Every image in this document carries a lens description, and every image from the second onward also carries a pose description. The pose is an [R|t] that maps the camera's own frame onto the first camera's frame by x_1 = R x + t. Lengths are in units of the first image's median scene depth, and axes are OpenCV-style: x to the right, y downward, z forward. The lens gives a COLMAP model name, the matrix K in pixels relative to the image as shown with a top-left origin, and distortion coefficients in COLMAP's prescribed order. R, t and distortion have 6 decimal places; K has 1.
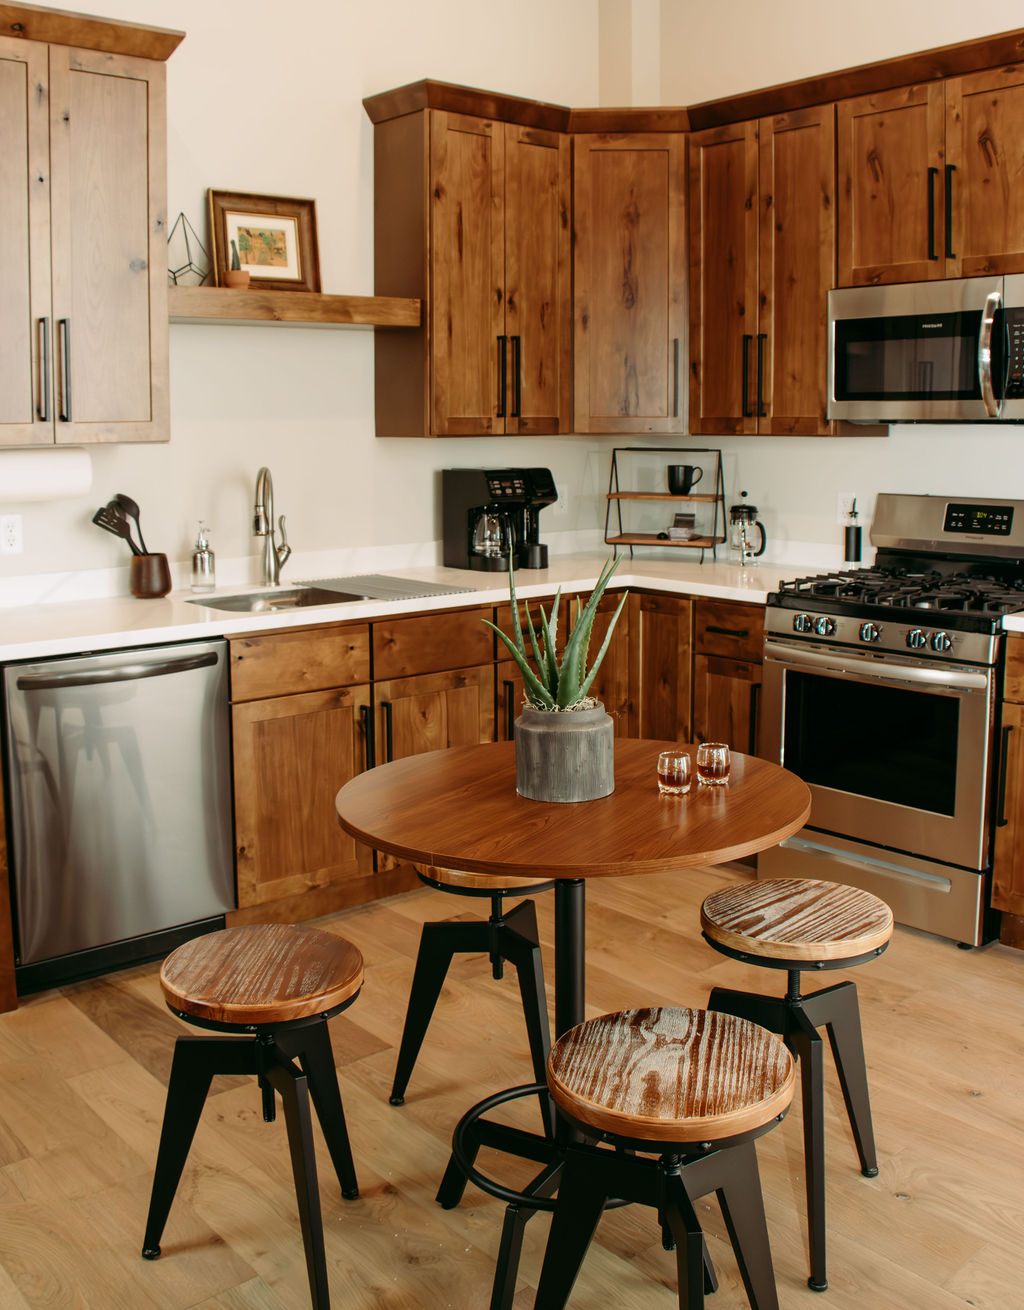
lens RADIAL K [[1304.9, 0, 545.3], [0, 1304.9, 524.3], [0, 0, 1]] dist [-0.124273, 0.000000]
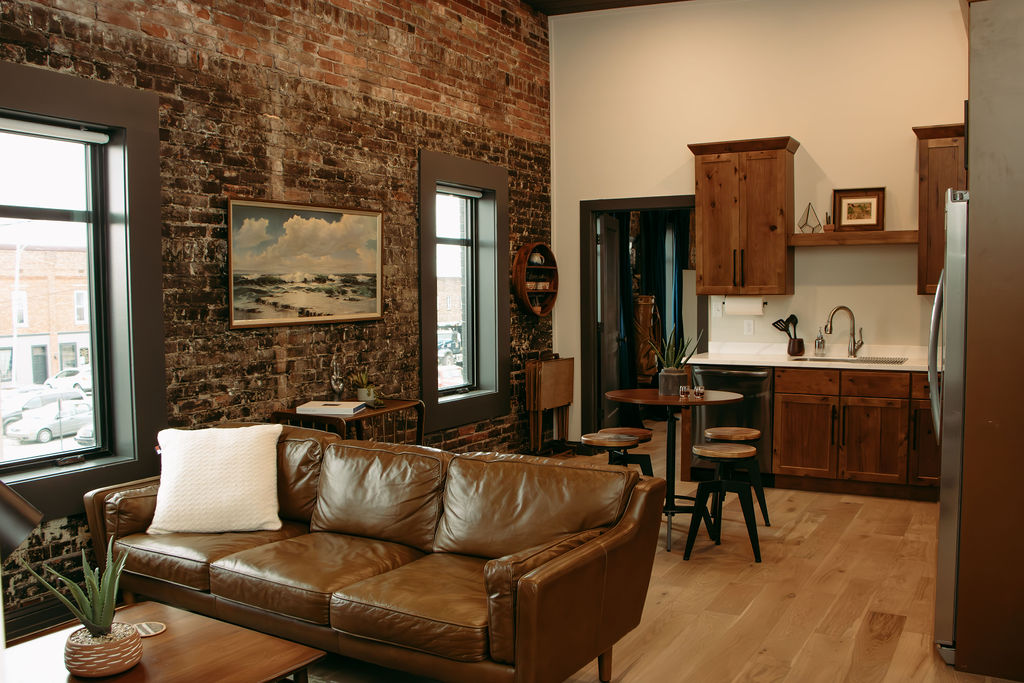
lens RADIAL K [[943.0, 0, 511.5], [0, 943.0, 342.3], [0, 0, 1]] dist [-0.109953, -0.001103]
pose [[0.315504, 0.050981, -0.947554, 1.189997], [-0.074884, 0.996779, 0.028696, 0.018303], [0.945965, 0.061903, 0.318305, -0.103009]]
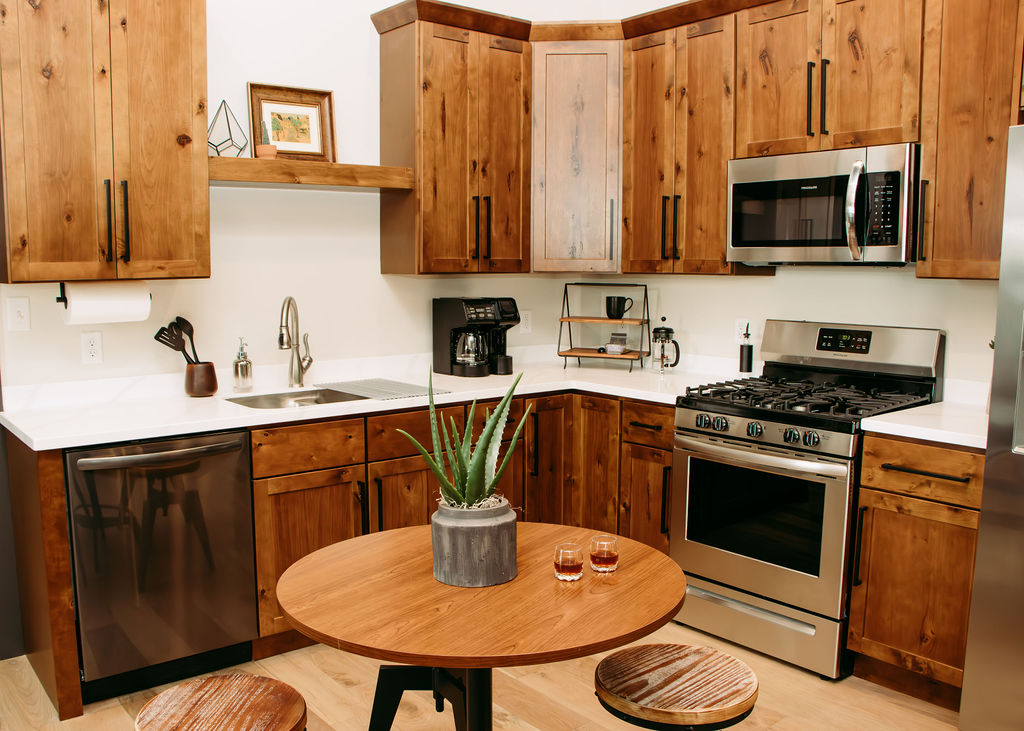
lens RADIAL K [[895.1, 0, 510.8], [0, 895.1, 366.7], [0, 0, 1]] dist [-0.121365, 0.034371]
pose [[0.999121, 0.008753, -0.040999, 0.042605], [-0.007398, 0.999426, 0.033068, -0.004543], [0.041265, -0.032735, 0.998612, 0.113310]]
